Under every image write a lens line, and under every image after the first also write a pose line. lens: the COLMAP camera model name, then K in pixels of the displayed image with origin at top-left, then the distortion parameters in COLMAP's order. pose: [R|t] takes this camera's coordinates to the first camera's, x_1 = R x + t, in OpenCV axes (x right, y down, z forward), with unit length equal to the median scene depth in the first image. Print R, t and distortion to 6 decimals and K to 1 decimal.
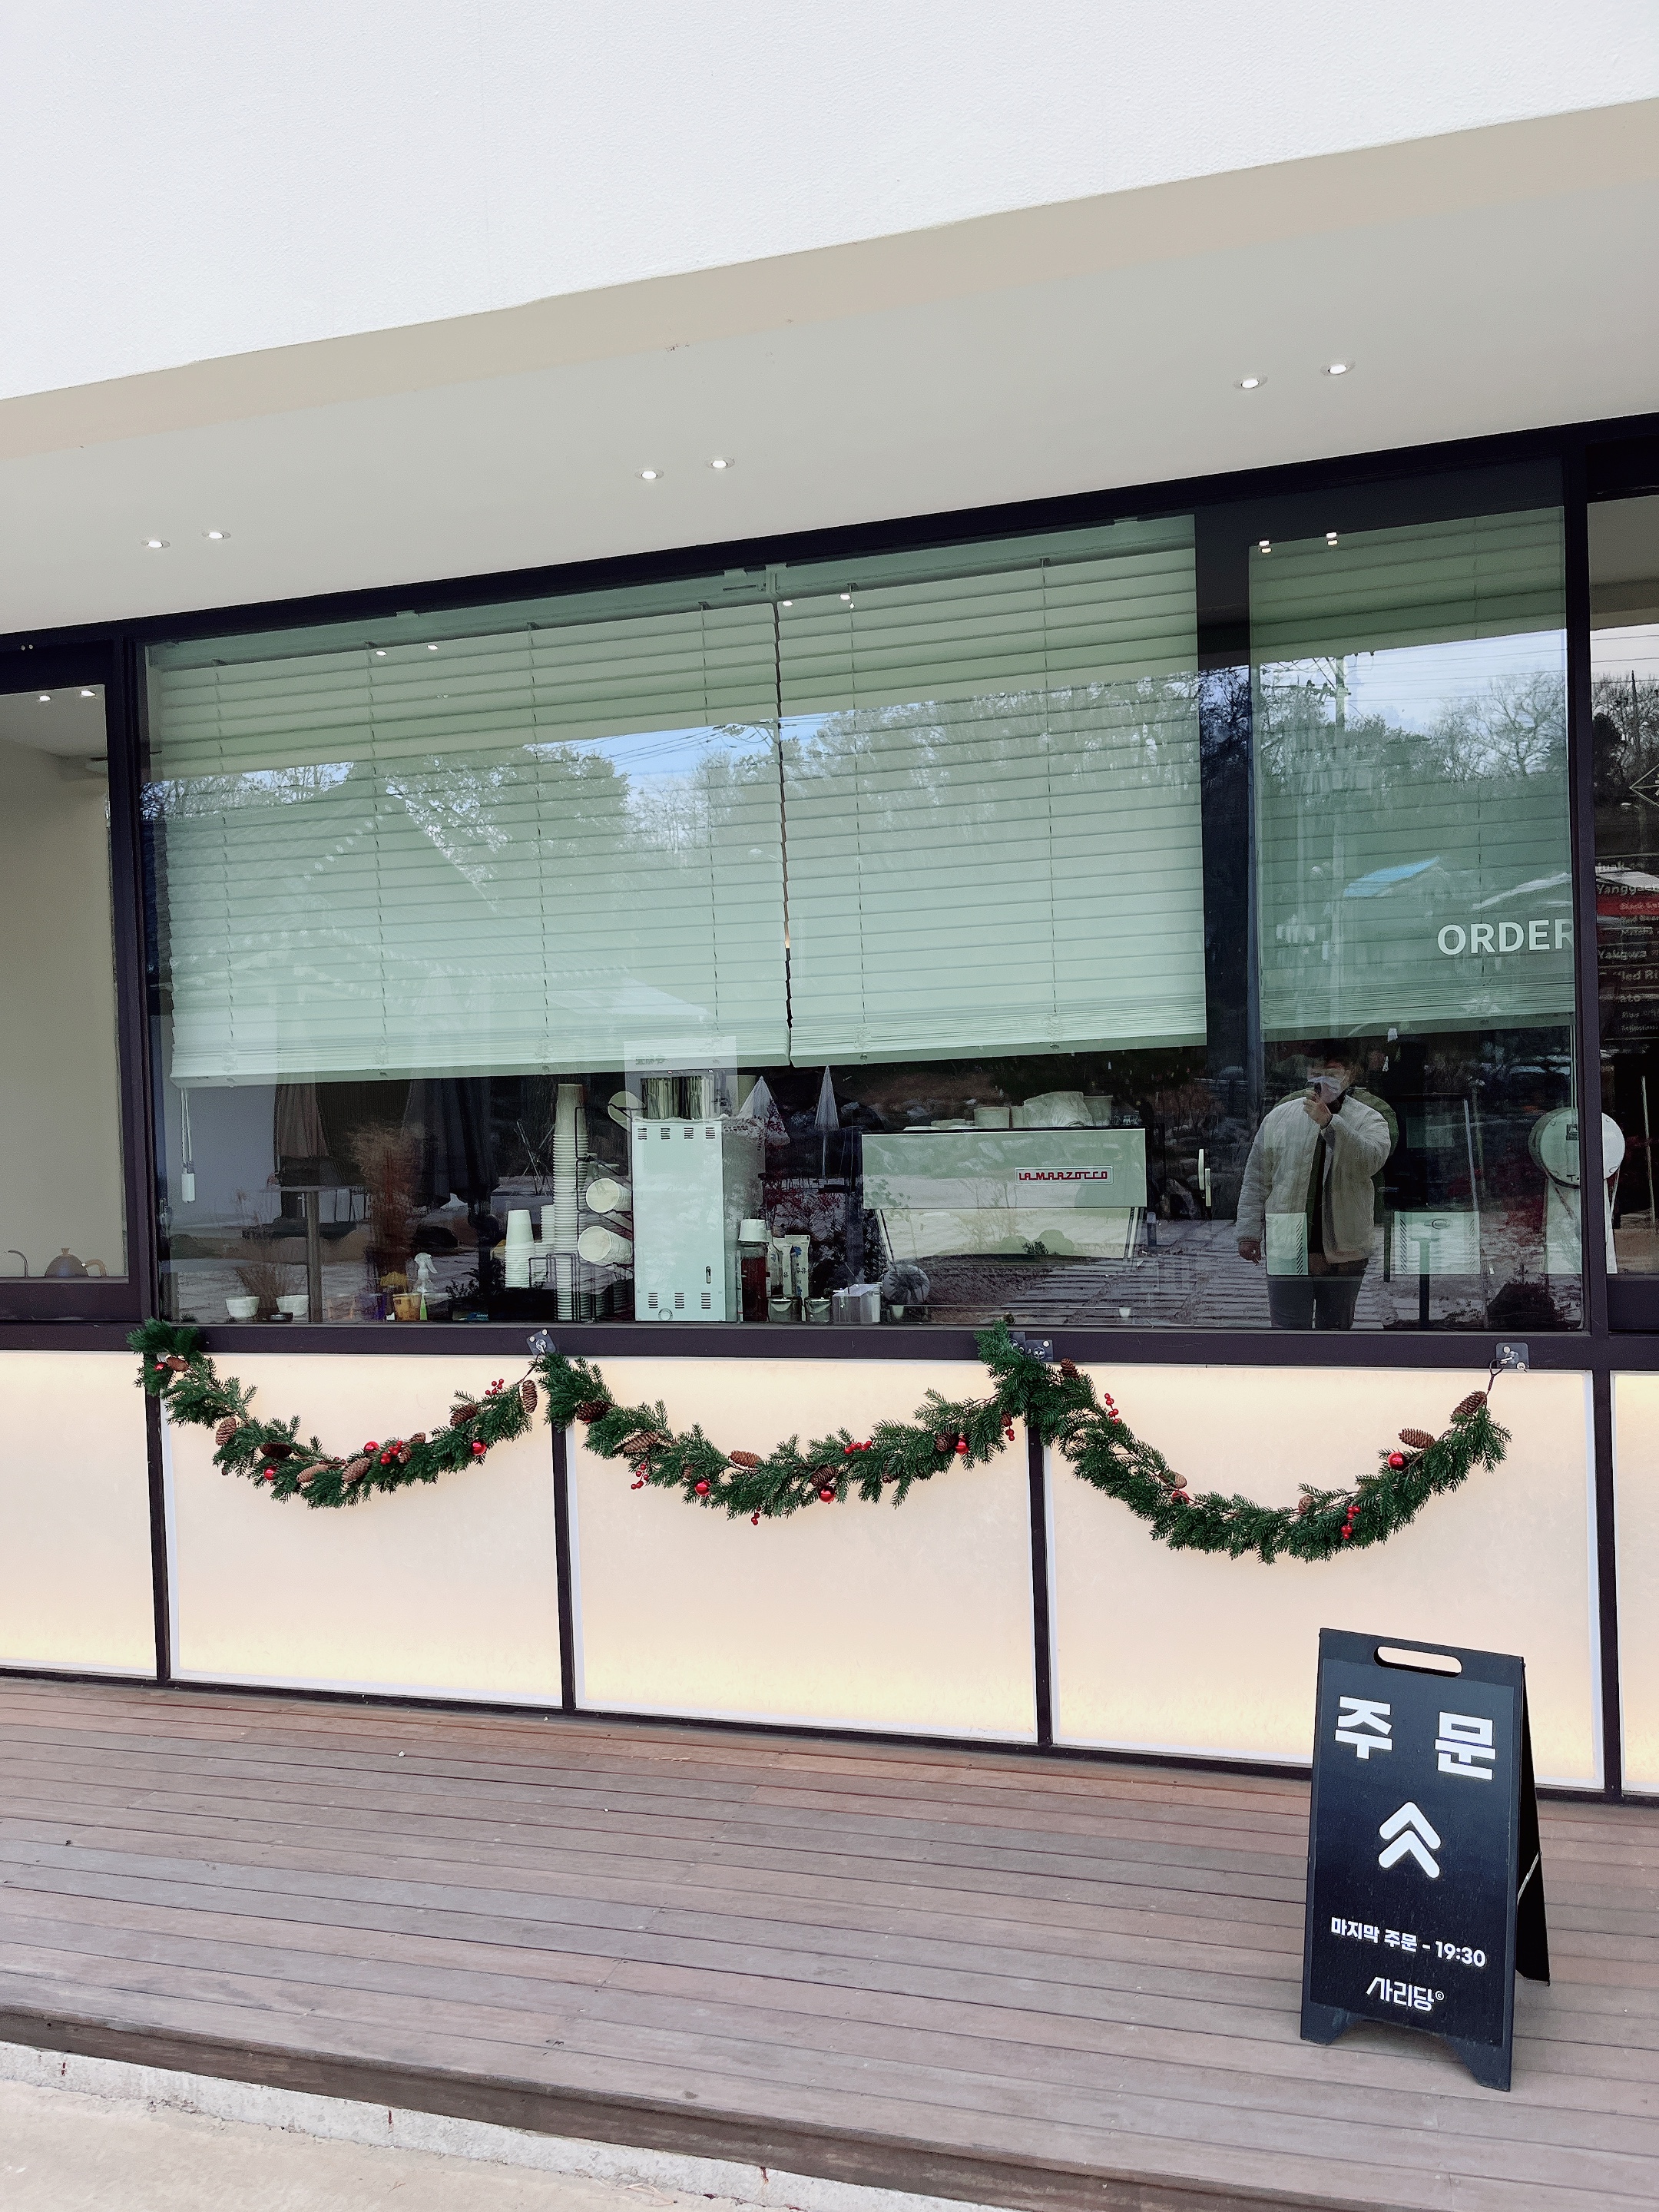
lens RADIAL K [[1652.1, 0, 826.5], [0, 1652.1, 1115.4], [0, 0, 1]] dist [0.046620, -0.080911]
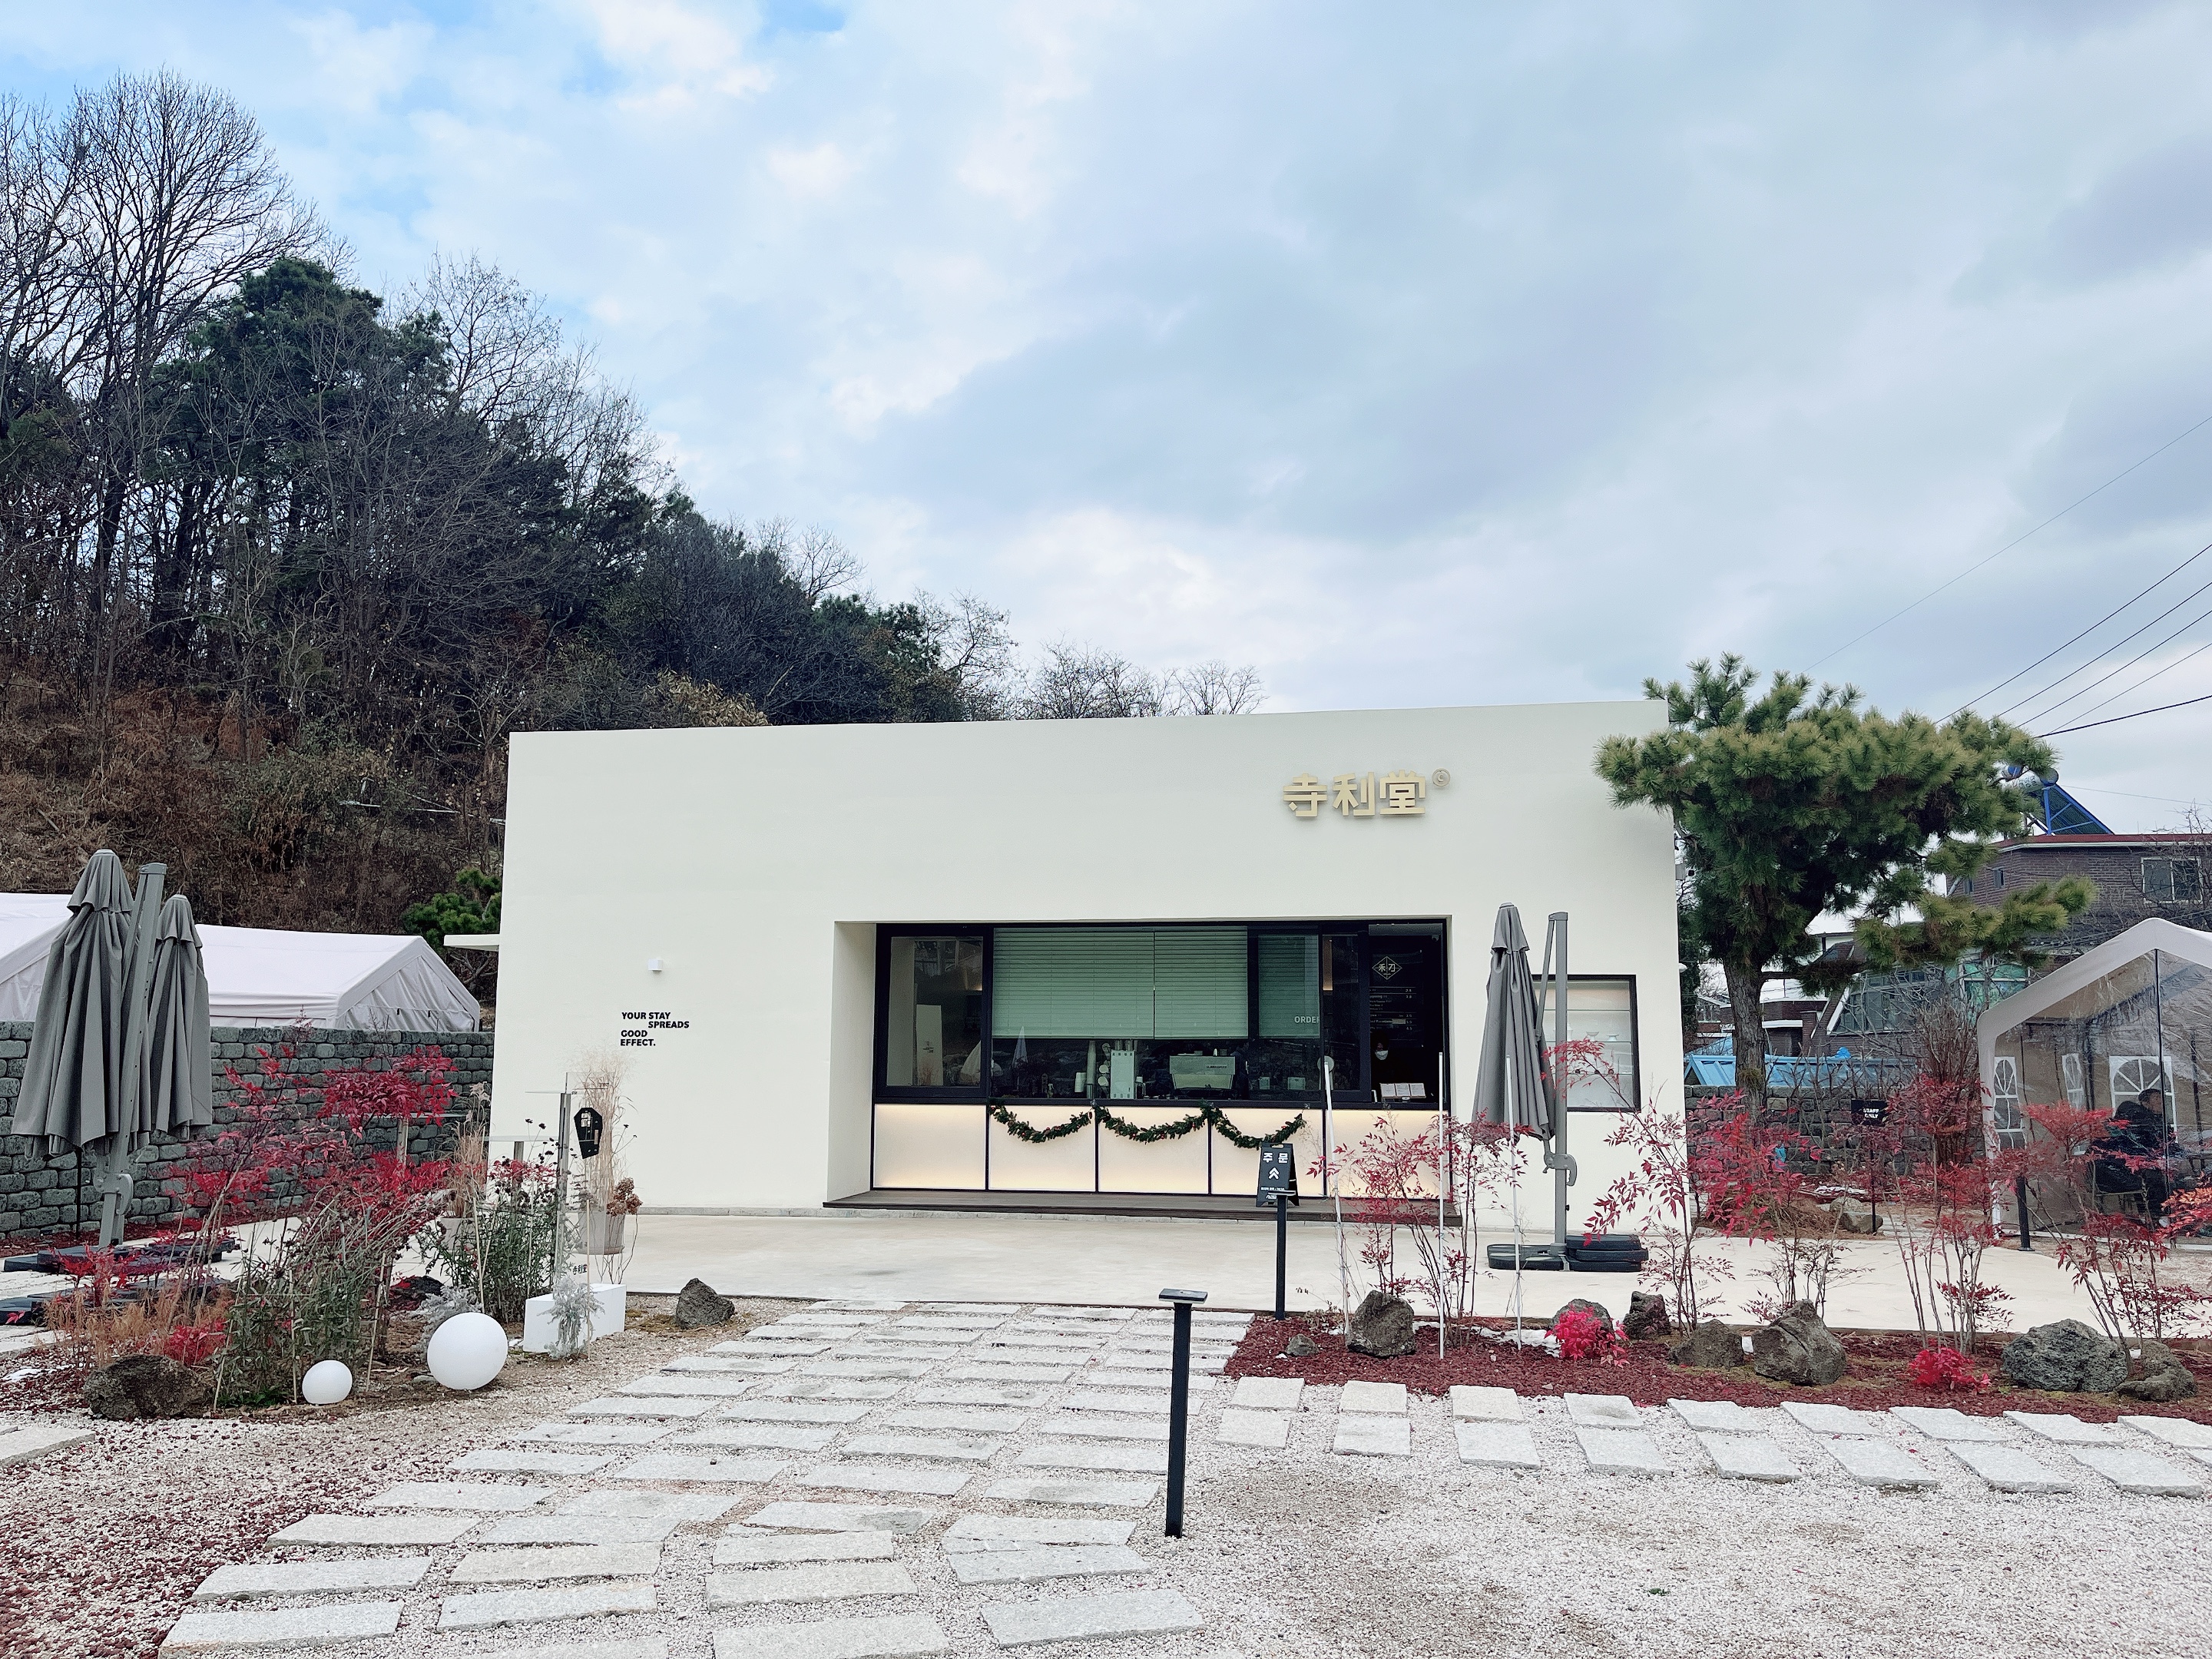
lens RADIAL K [[1652.1, 0, 1105.3], [0, 1652.1, 804.9], [0, 0, 1]] dist [0.046620, -0.080911]
pose [[0.992342, 0.051928, 0.112074, -0.663987], [-0.035544, 0.989007, -0.143531, -0.010629], [-0.118296, 0.138448, 0.983279, -3.314303]]
